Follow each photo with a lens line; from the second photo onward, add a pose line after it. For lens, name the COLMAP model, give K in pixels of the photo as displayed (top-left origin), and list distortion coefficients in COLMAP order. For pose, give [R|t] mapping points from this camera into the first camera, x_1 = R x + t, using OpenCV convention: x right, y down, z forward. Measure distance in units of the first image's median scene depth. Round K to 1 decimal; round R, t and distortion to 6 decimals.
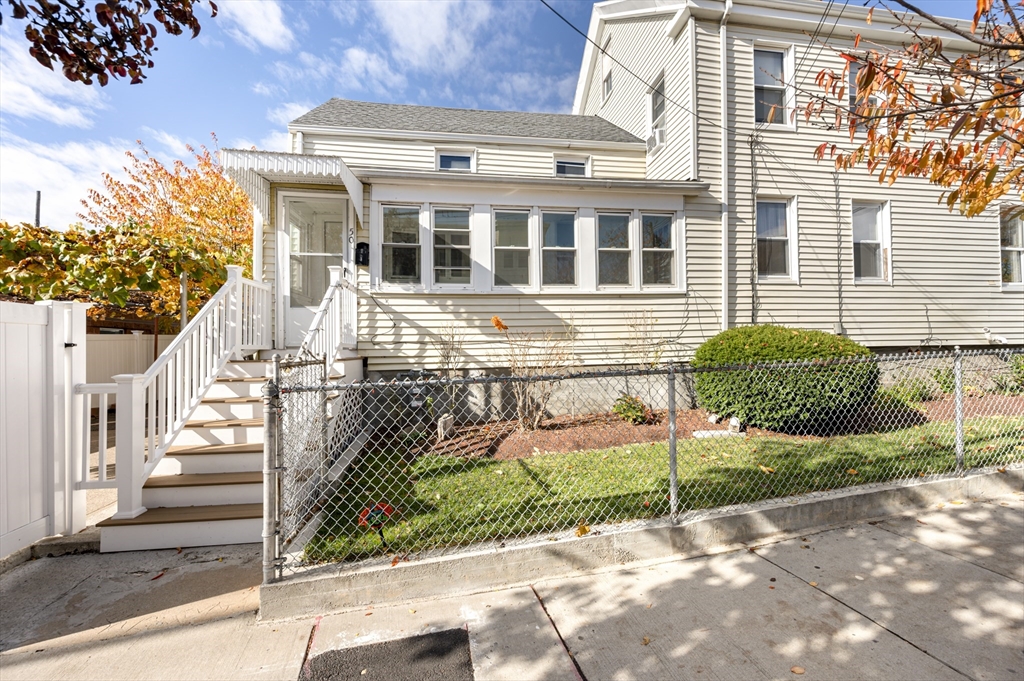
lens RADIAL K [[516.5, 0, 512.0], [0, 516.5, 303.0], [0, 0, 1]] dist [0.001928, 0.000601]
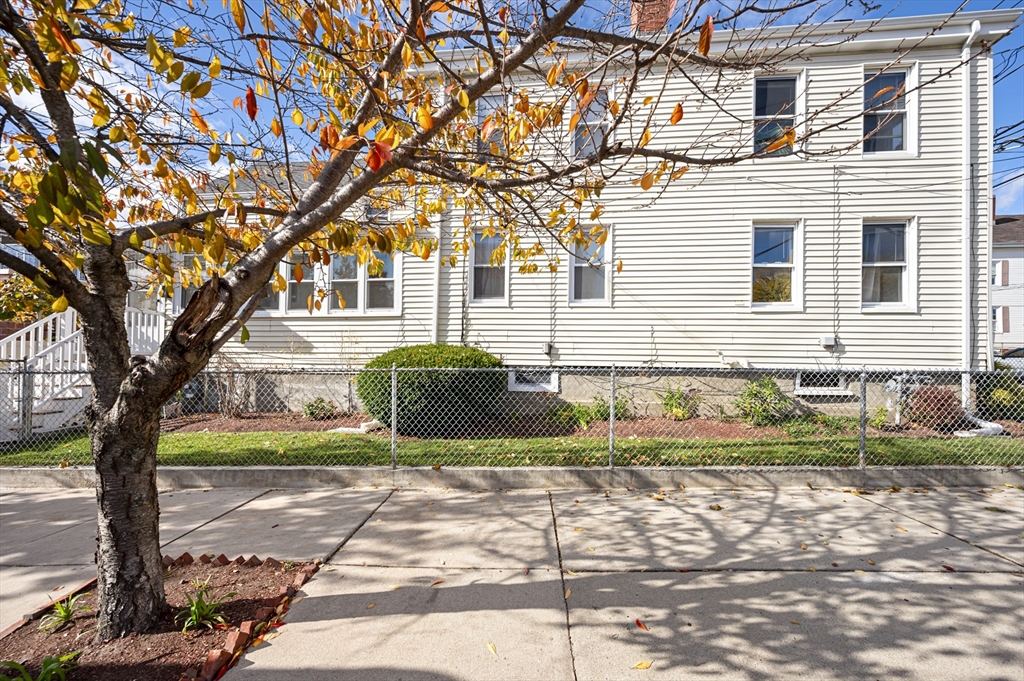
lens RADIAL K [[431.2, 0, 516.4], [0, 431.2, 322.0], [0, 0, 1]] dist [-0.000360, 0.000056]
pose [[0.954267, -0.001364, -0.298953, 0.860108], [-0.001755, 0.999947, -0.010162, 0.004825], [0.298951, 0.010222, 0.954214, 0.138418]]
